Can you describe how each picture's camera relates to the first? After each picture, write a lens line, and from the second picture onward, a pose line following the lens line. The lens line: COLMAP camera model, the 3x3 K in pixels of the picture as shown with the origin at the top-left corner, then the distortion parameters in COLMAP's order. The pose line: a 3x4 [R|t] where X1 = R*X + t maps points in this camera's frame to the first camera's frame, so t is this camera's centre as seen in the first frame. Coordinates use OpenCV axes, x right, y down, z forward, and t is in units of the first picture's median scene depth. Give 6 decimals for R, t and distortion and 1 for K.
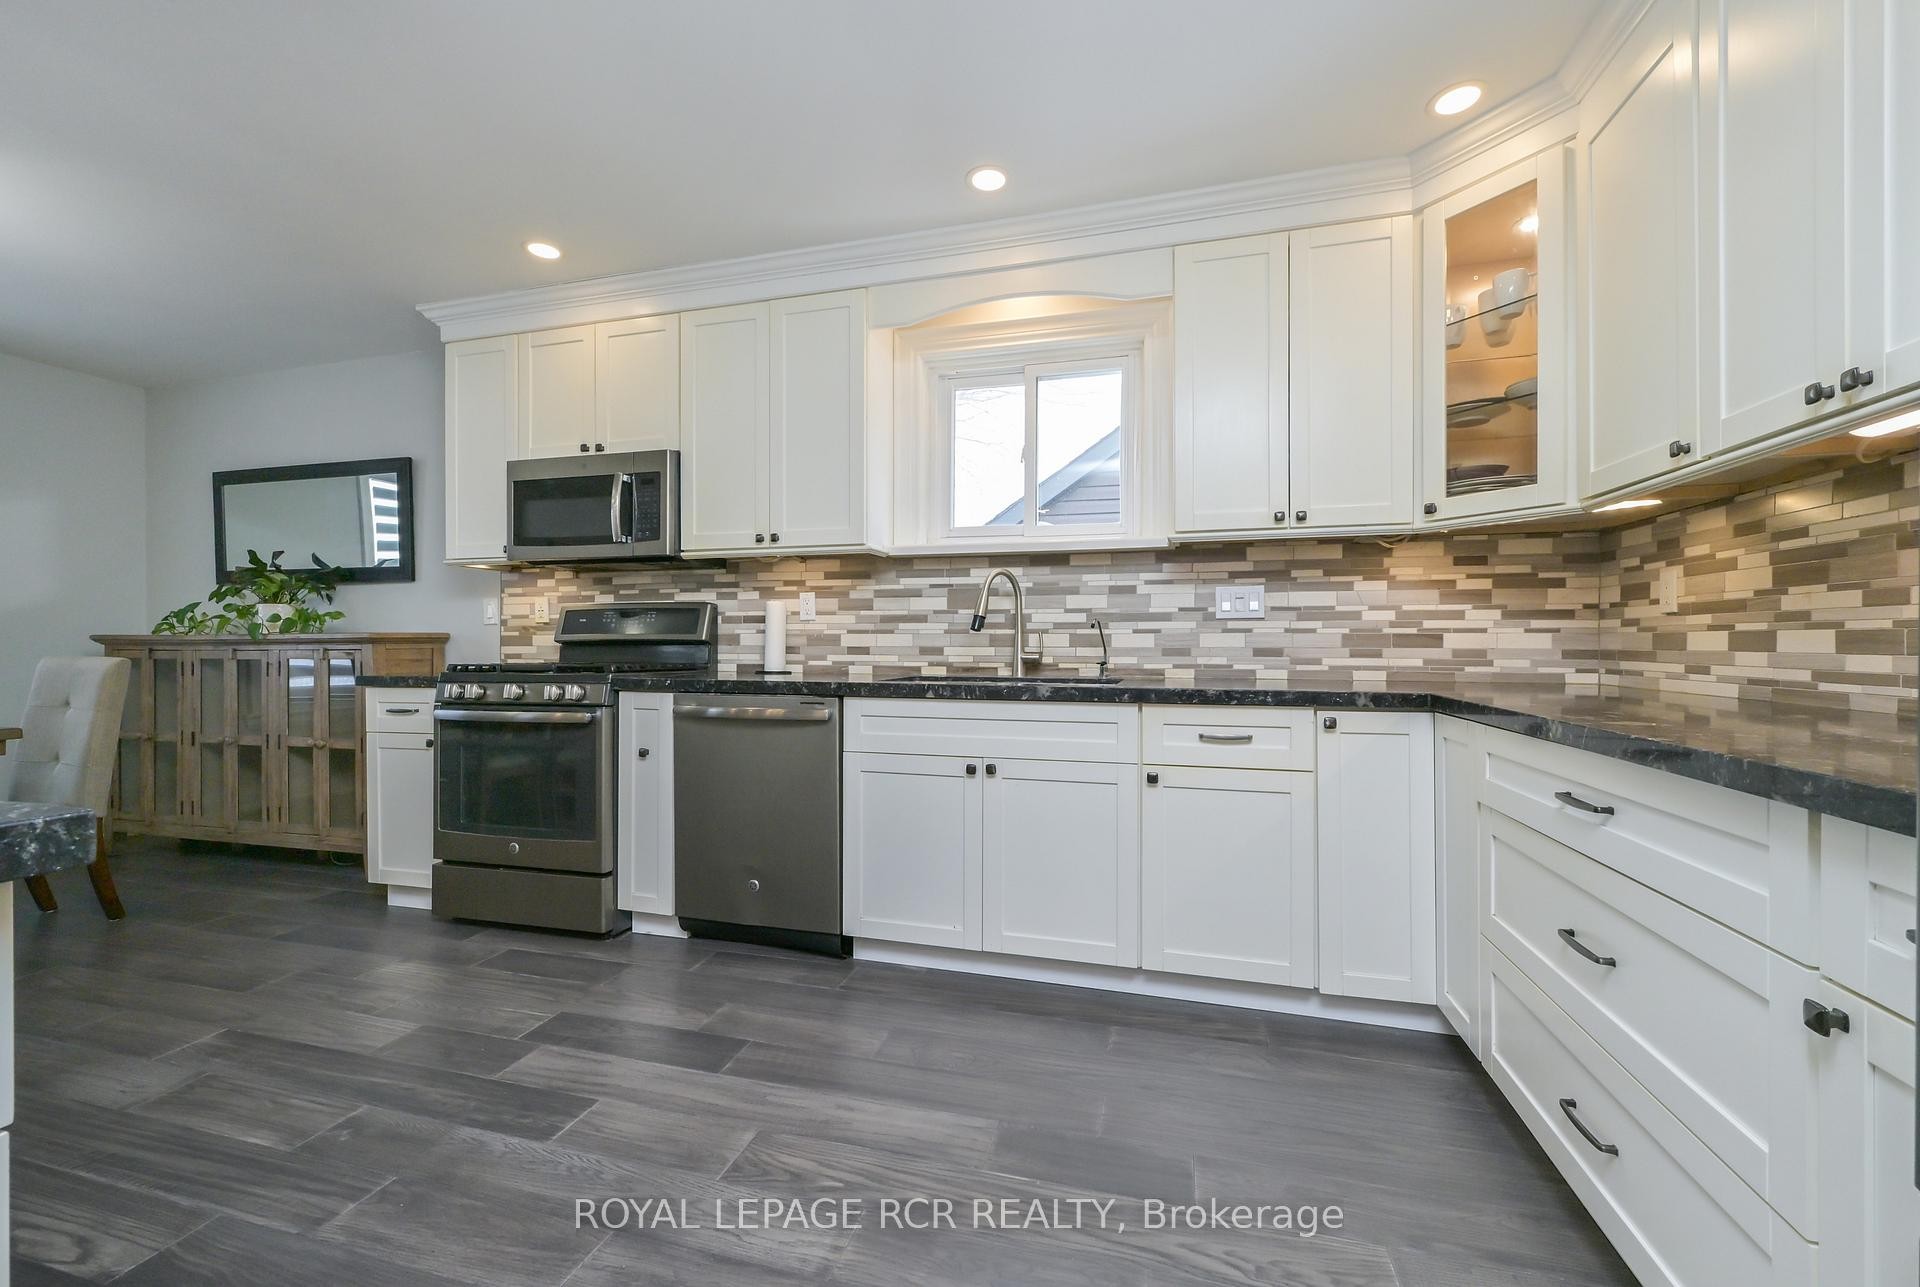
lens RADIAL K [[767.9, 0, 961.2], [0, 767.9, 641.4], [0, 0, 1]] dist [0.000028, 0.000215]
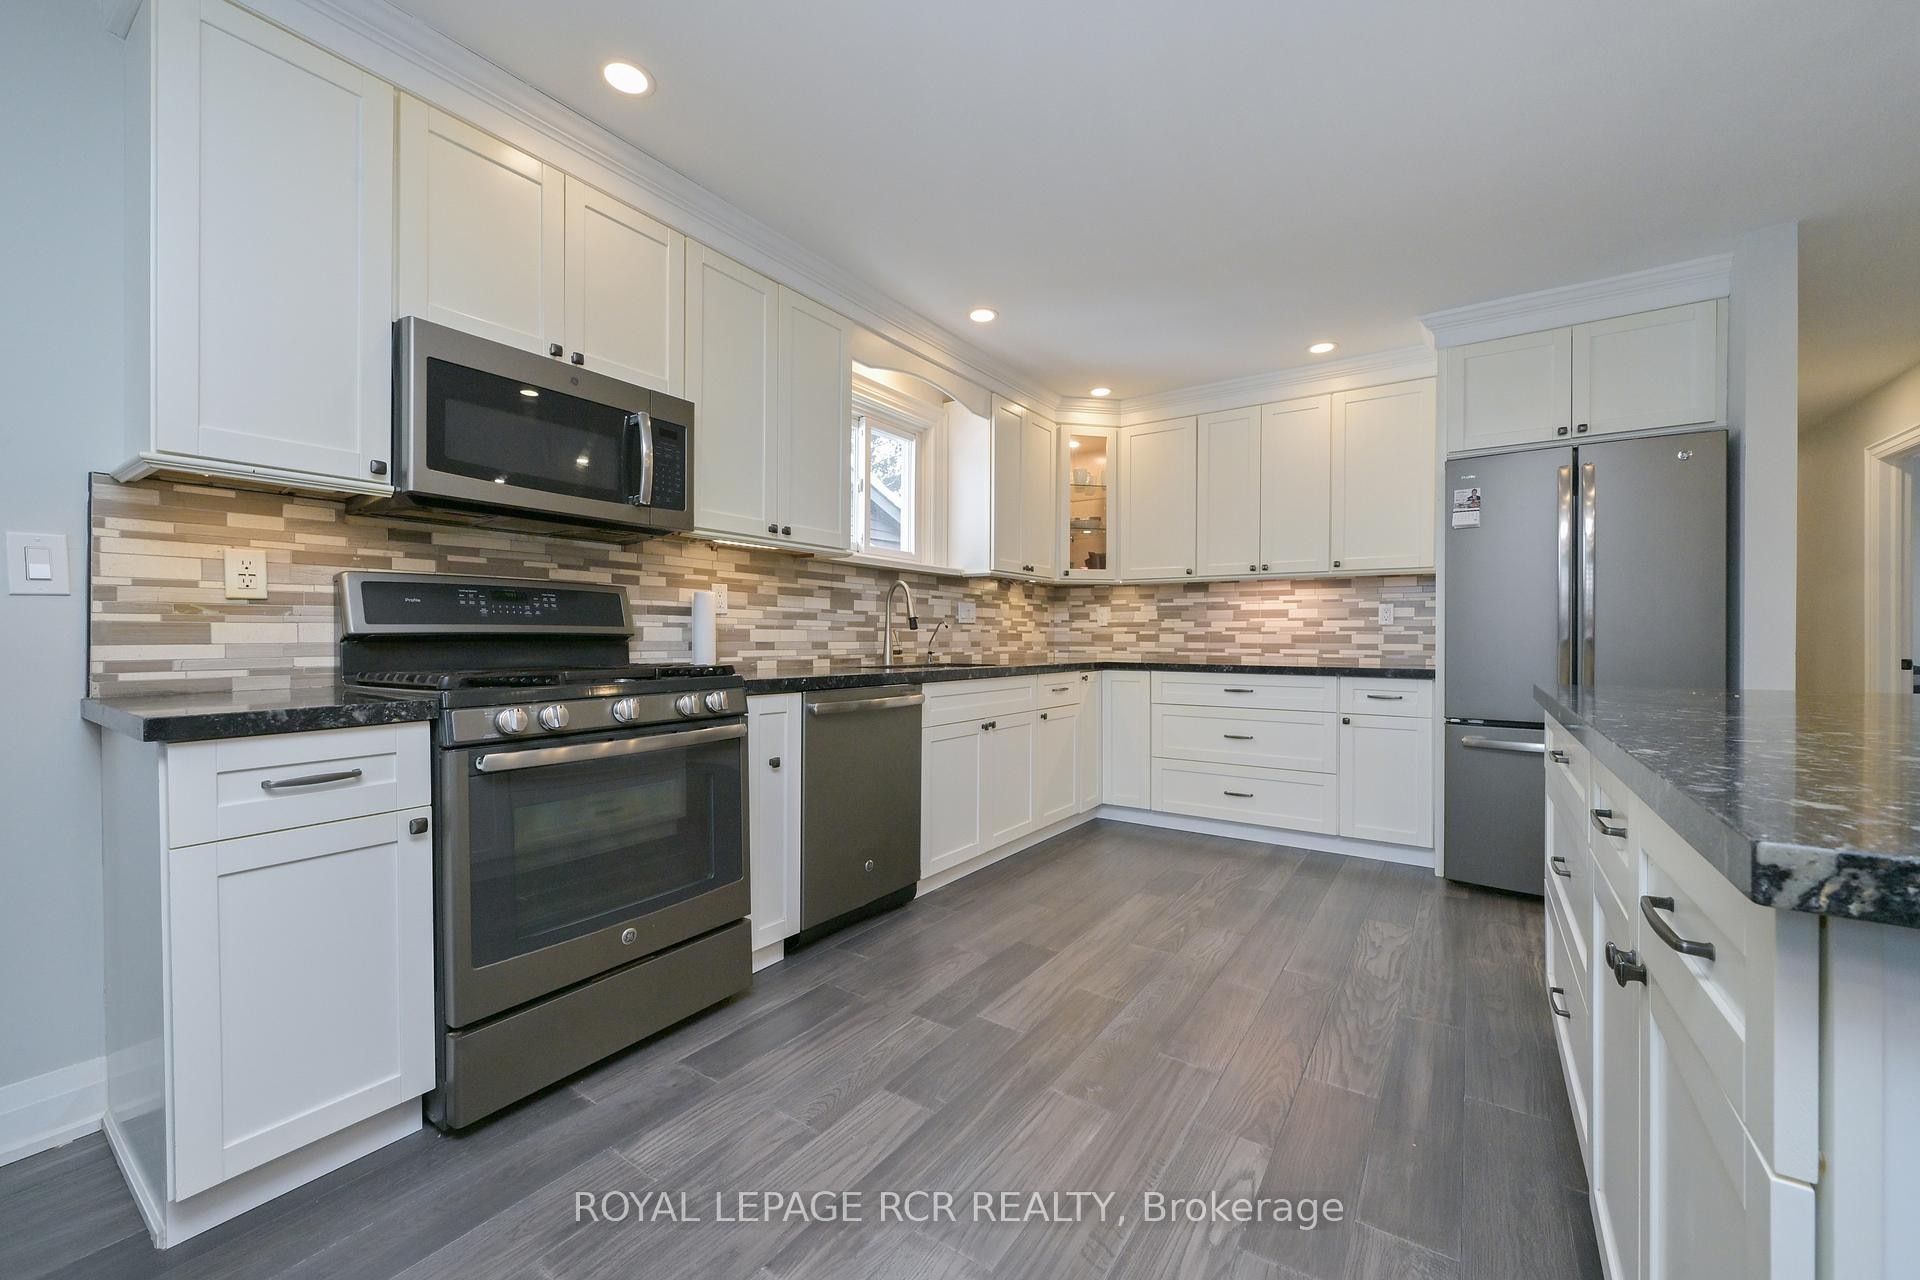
lens RADIAL K [[748.5, 0, 960.0], [0, 748.5, 640.0], [0, 0, 1]] dist [-0.000066, 0.000047]
pose [[0.325556, -0.002311, 0.945520, -1.136205], [-0.003199, 0.999989, 0.003546, -0.000124], [-0.945517, -0.004179, 0.325544, 0.508573]]
